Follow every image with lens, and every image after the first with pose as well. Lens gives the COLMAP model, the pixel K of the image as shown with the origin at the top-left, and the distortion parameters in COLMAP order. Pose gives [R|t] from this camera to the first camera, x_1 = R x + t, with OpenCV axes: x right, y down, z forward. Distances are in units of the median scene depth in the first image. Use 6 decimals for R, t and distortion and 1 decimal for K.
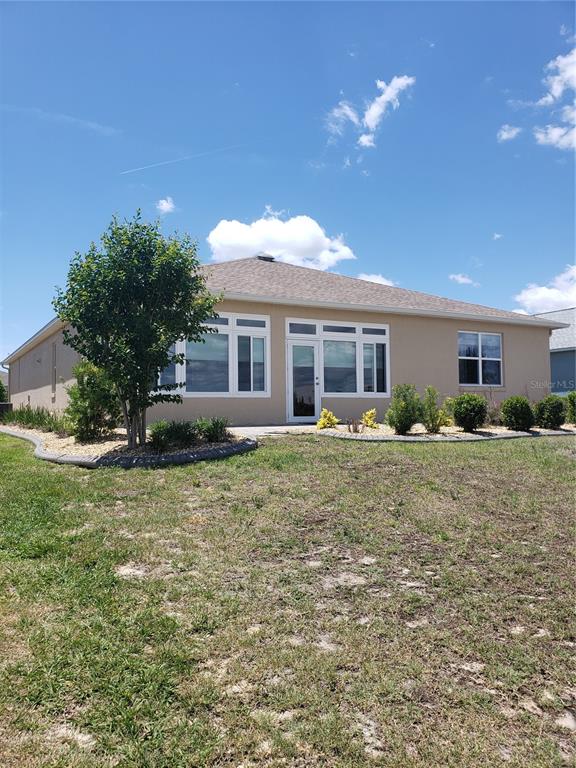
lens RADIAL K [[590.7, 0, 282.1], [0, 590.7, 374.1], [0, 0, 1]] dist [0.028349, -0.005697]
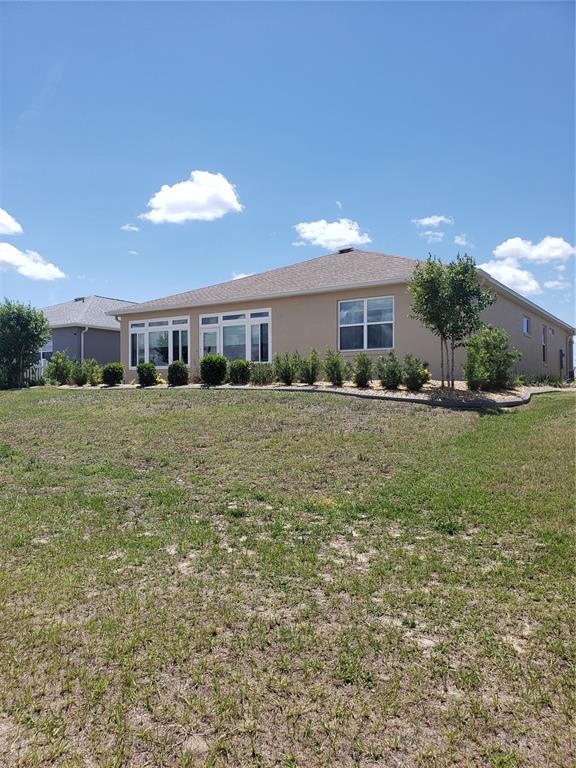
lens RADIAL K [[590.7, 0, 282.1], [0, 590.7, 374.1], [0, 0, 1]] dist [0.028349, -0.005697]
pose [[0.489630, -0.022398, -0.871643, 1.303349], [0.054790, 0.998485, 0.005120, 0.053670], [0.870207, -0.050264, 0.490115, 0.407252]]
